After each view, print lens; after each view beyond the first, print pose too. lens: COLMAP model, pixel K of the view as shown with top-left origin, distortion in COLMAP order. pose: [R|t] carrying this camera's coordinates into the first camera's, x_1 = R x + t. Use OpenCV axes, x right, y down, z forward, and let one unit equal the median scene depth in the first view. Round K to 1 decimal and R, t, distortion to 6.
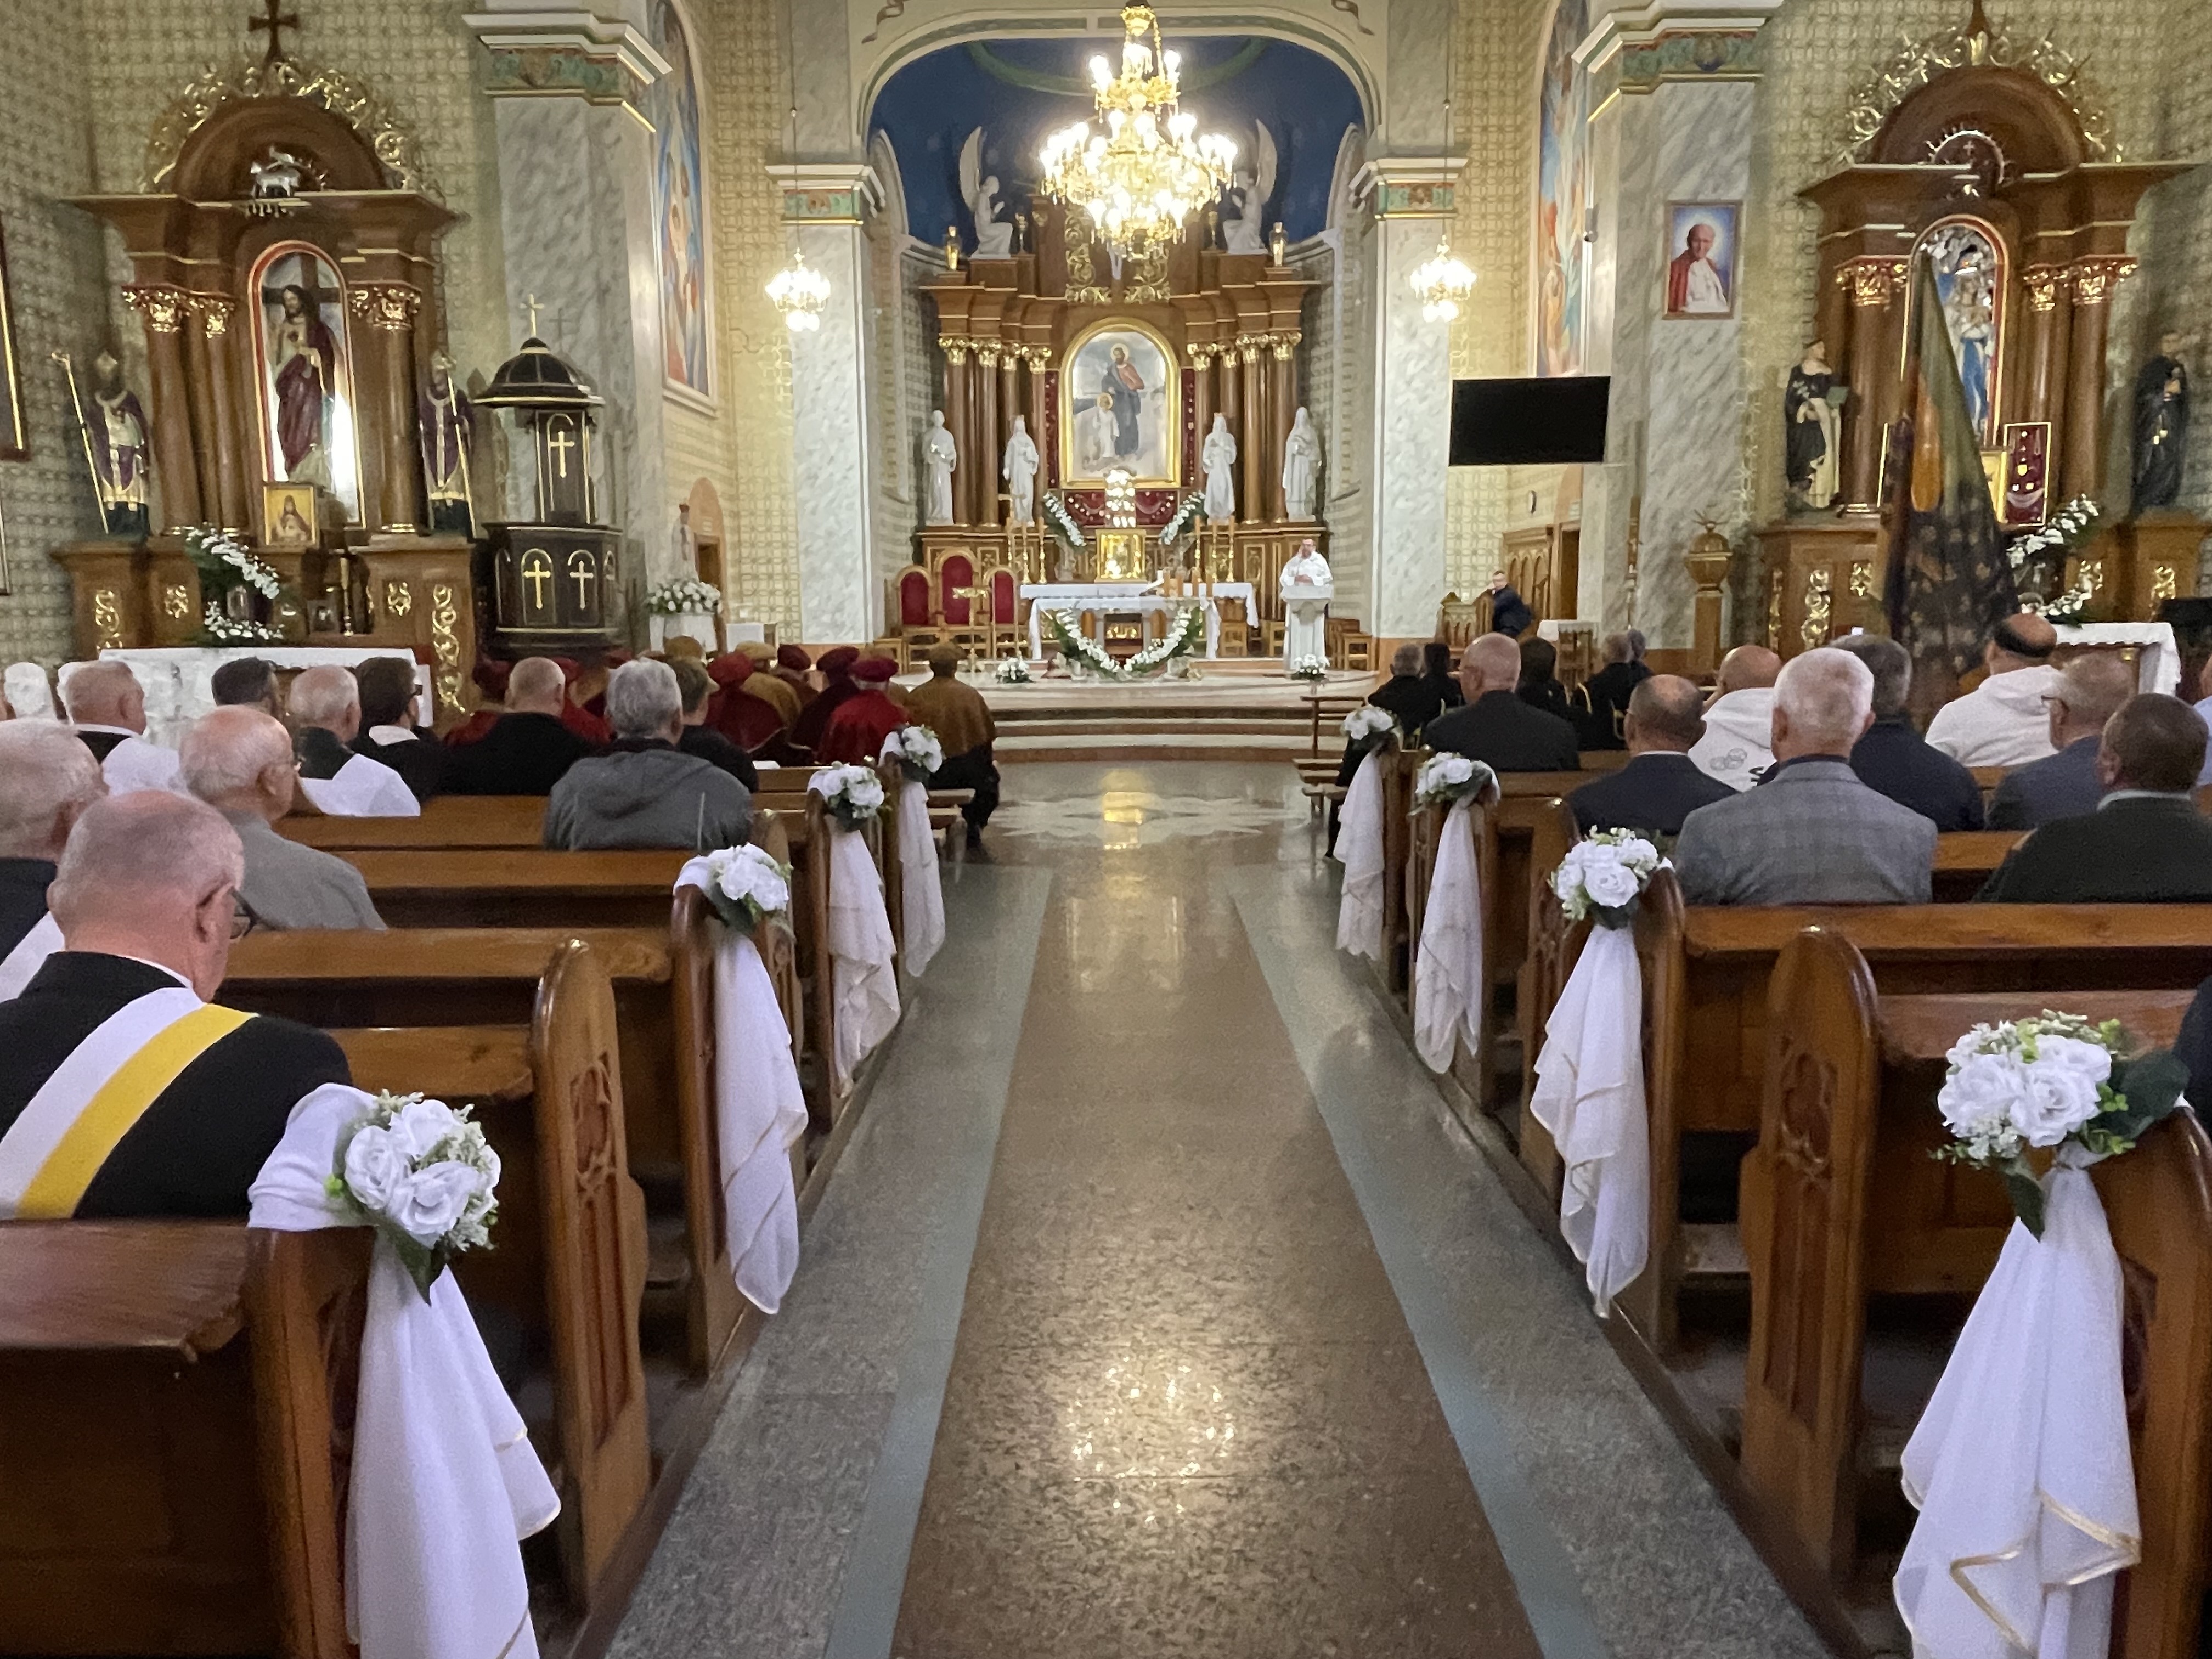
lens RADIAL K [[1516.5, 0, 1101.1], [0, 1516.5, 813.1], [0, 0, 1]] dist [-0.005336, -0.001754]
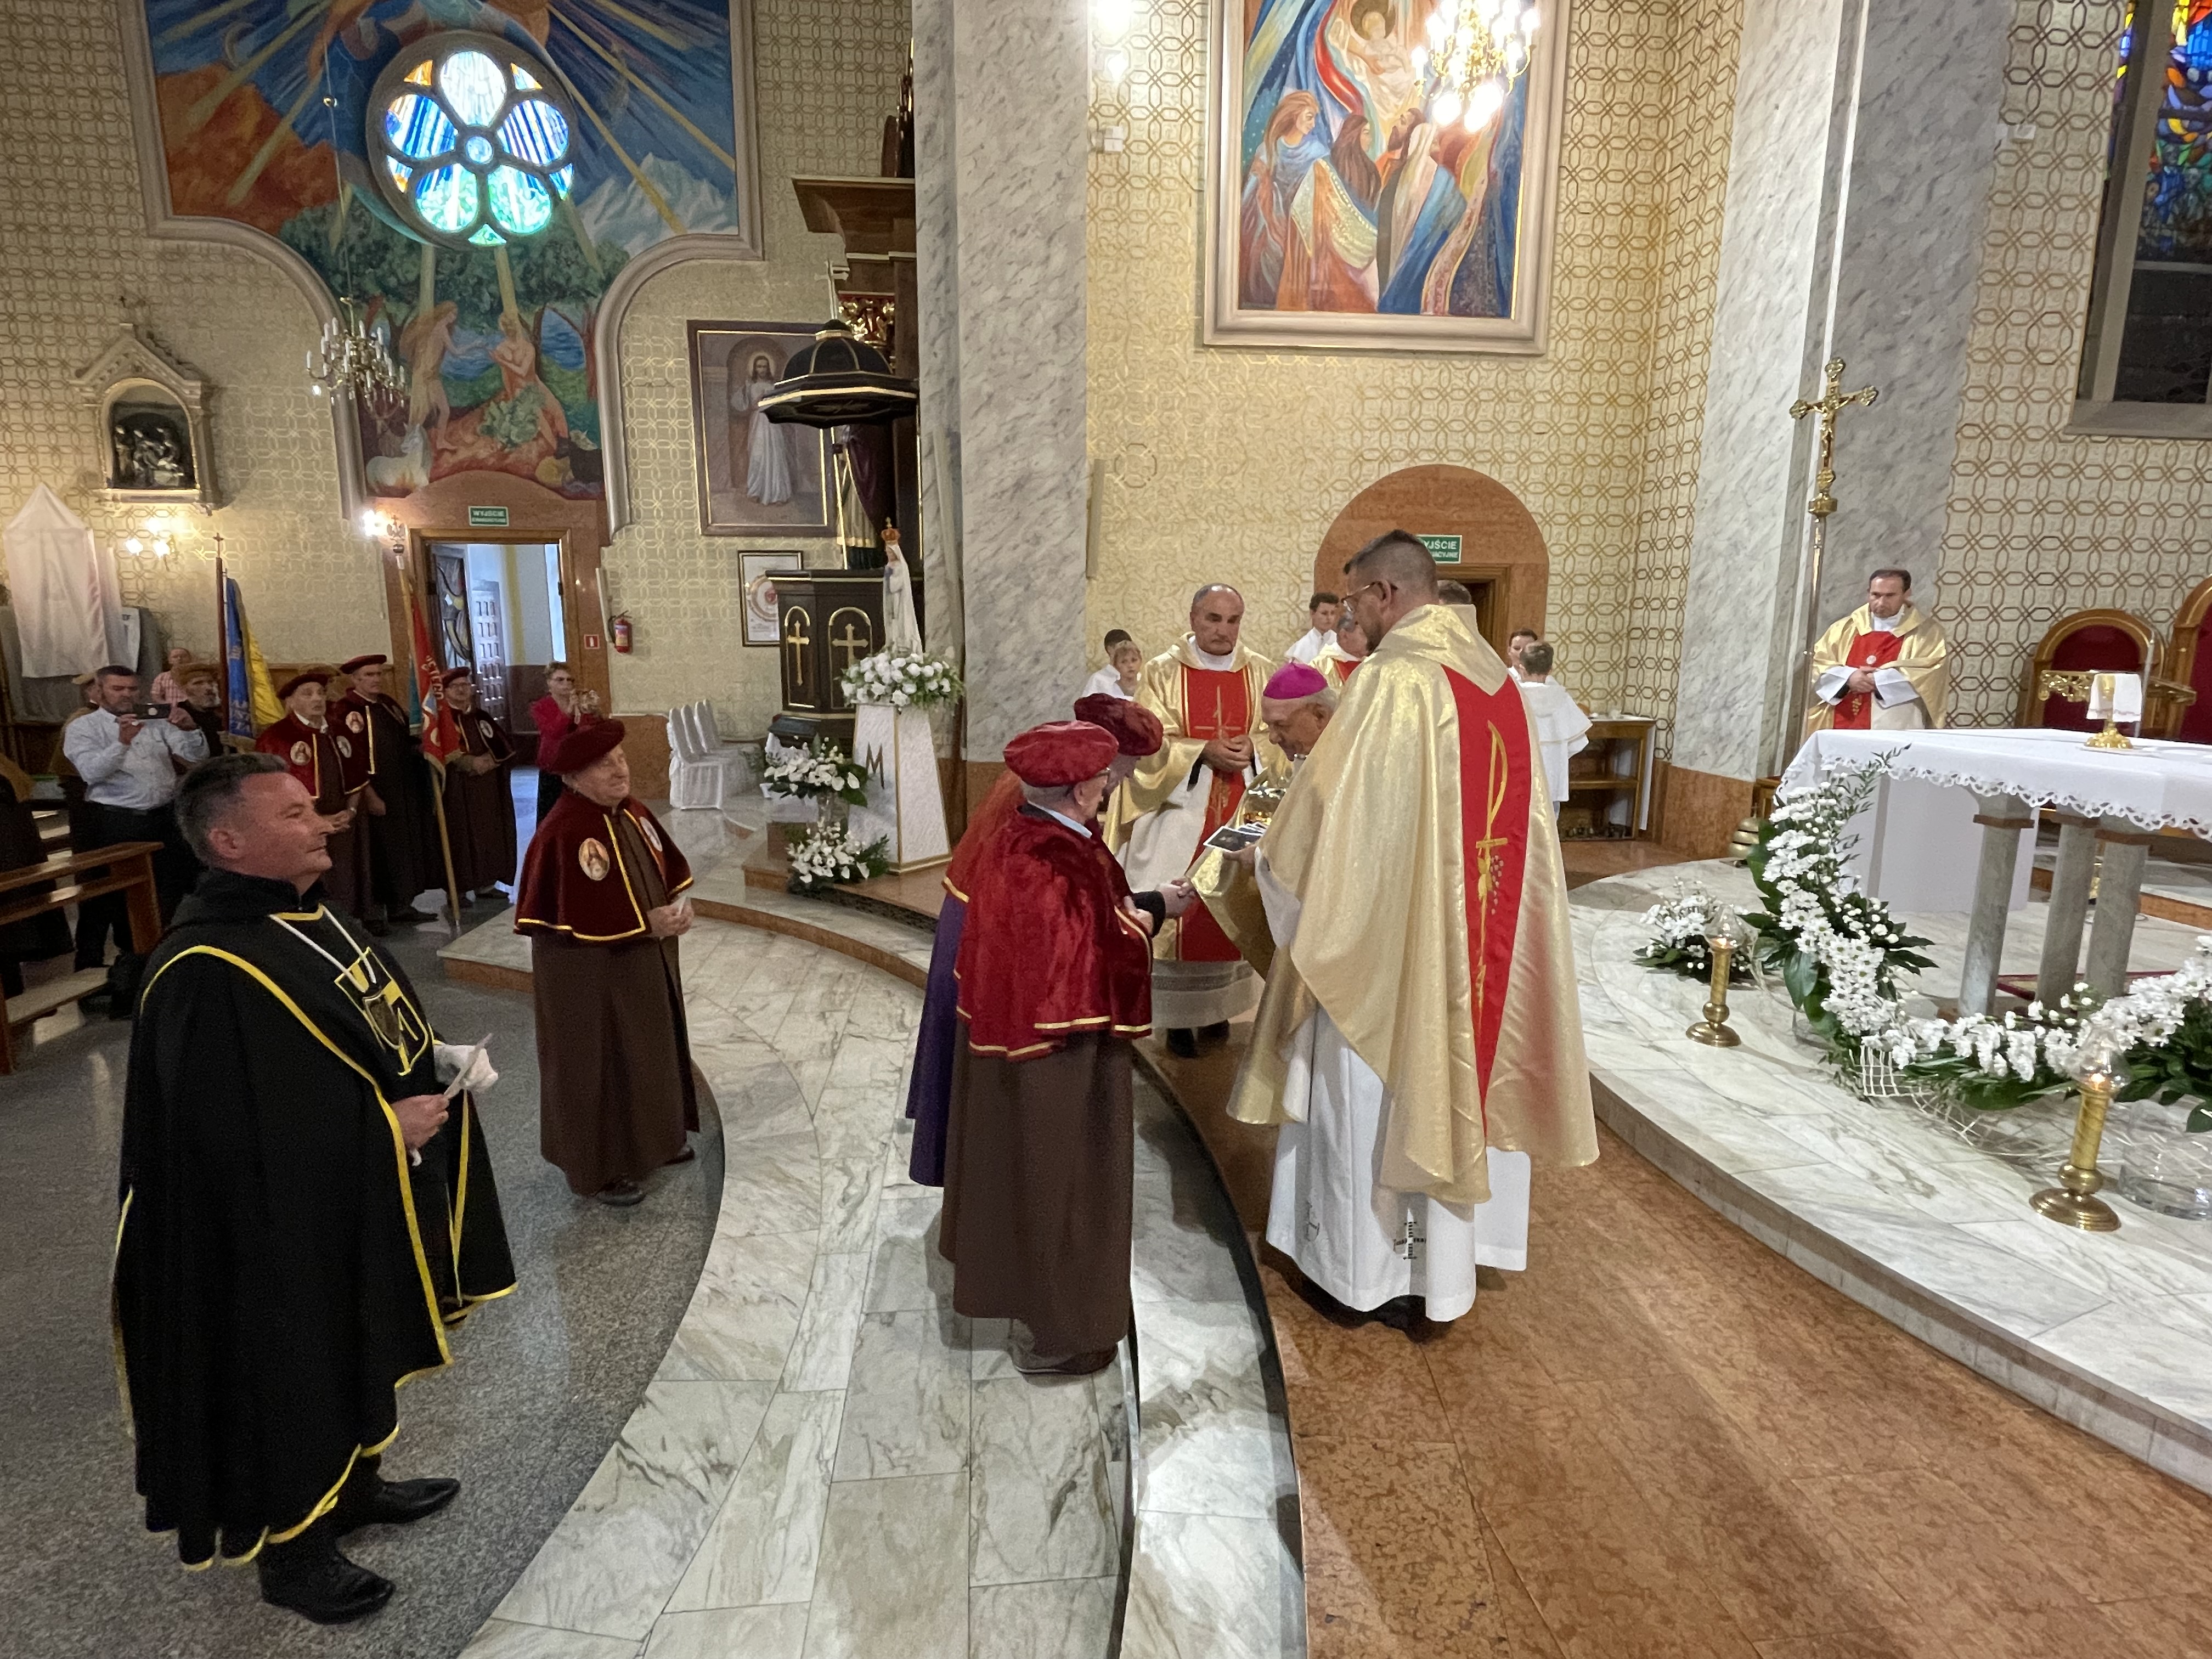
lens RADIAL K [[1104.8, 0, 1095.1], [0, 1104.8, 820.8], [0, 0, 1]] dist [-0.001599, -0.000530]
pose [[0.115941, 0.184933, -0.975888, 0.125578], [-0.146082, 0.975005, 0.167410, -0.107390], [0.982455, 0.123150, 0.140058, 0.636948]]
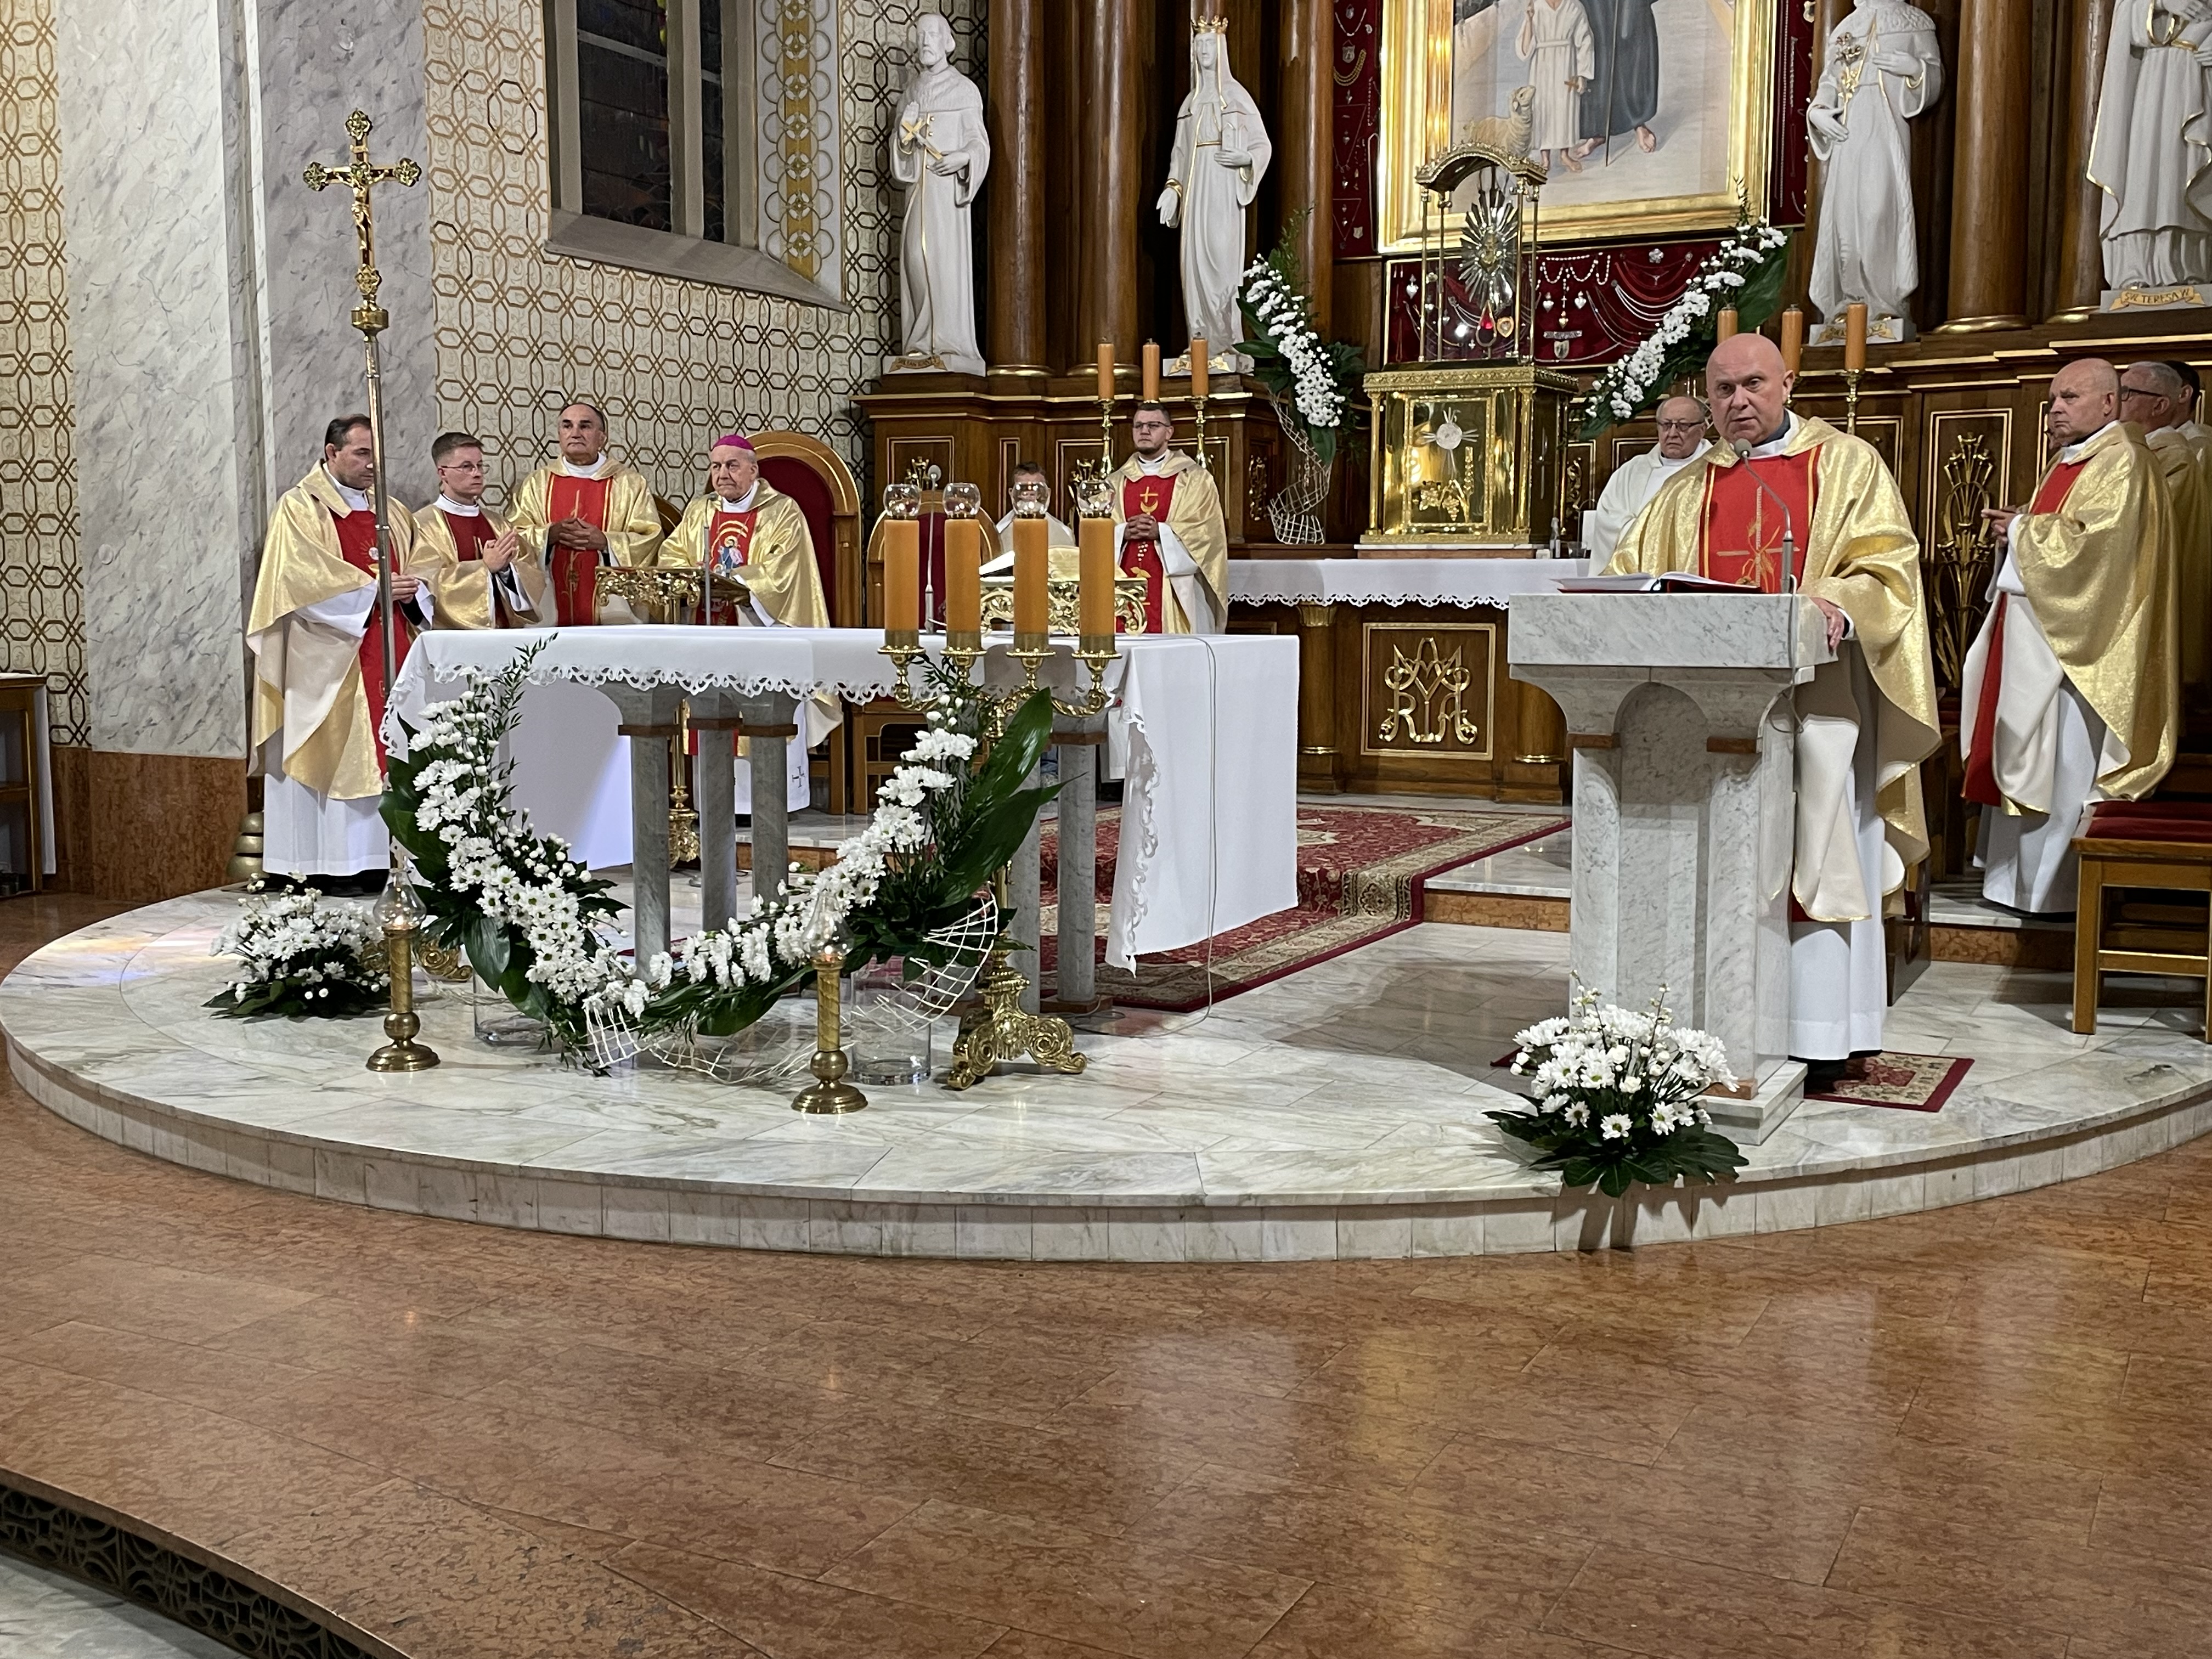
lens RADIAL K [[2303.3, 0, 1109.8], [0, 2303.3, 798.8], [0, 0, 1]] dist [0.115628, -0.176848]
pose [[0.893901, 0.055624, -0.444800, 0.152132], [-0.072742, 0.997119, -0.021494, -0.090160], [0.442323, 0.051570, 0.895372, 0.573347]]
